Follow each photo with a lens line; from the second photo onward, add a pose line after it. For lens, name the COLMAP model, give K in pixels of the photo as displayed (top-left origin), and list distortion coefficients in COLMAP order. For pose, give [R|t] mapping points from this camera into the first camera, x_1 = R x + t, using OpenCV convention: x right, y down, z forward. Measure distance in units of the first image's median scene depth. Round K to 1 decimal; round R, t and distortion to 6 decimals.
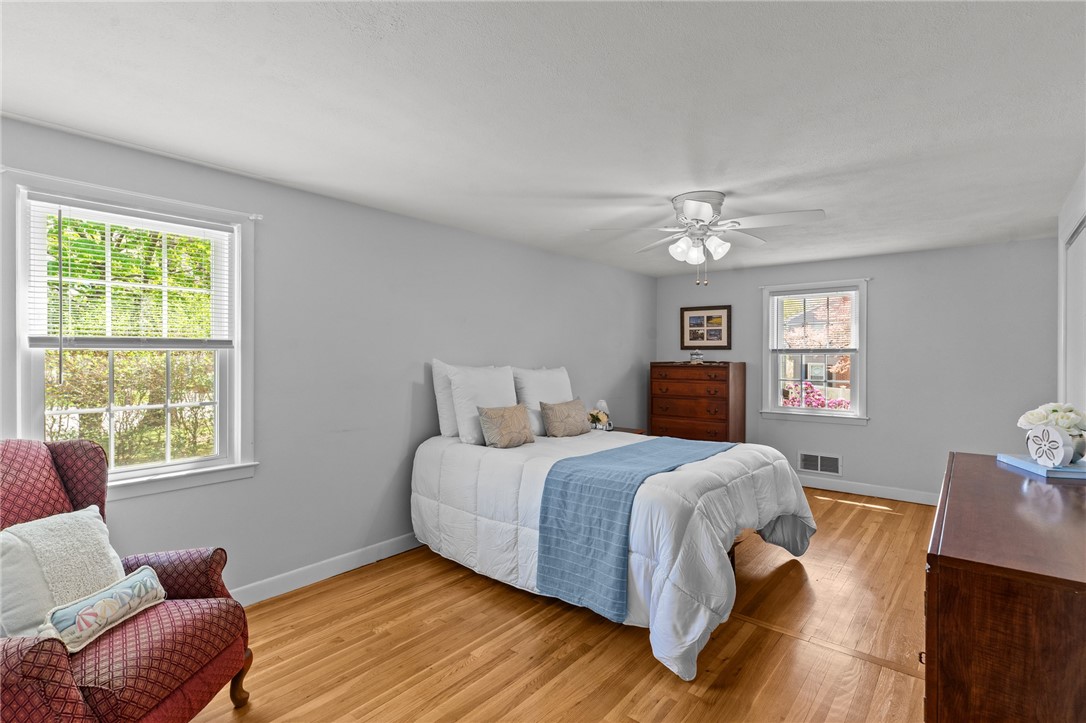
lens RADIAL K [[520.8, 0, 539.9], [0, 520.8, 351.4], [0, 0, 1]] dist [0.003518, -0.002206]
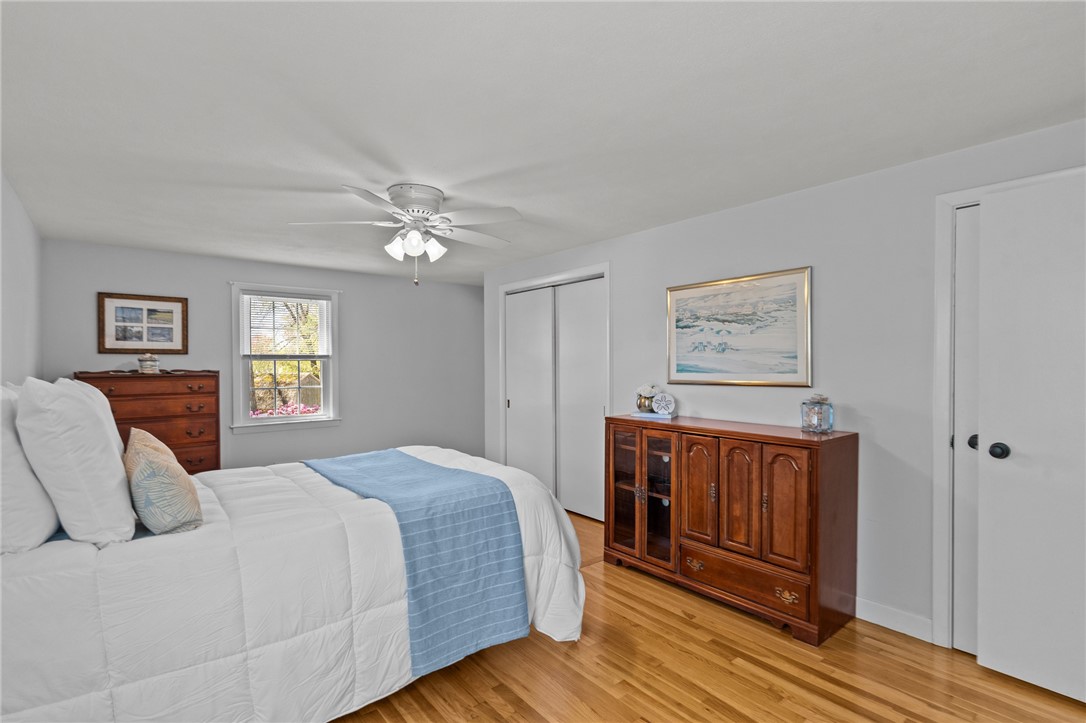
lens RADIAL K [[520.8, 0, 552.9], [0, 520.8, 367.6], [0, 0, 1]] dist [0.003518, -0.002206]
pose [[0.187708, -0.008496, 0.982188, -0.326265], [-0.002624, 0.999955, 0.009152, 0.008412], [-0.982221, -0.004295, 0.187677, 0.325396]]
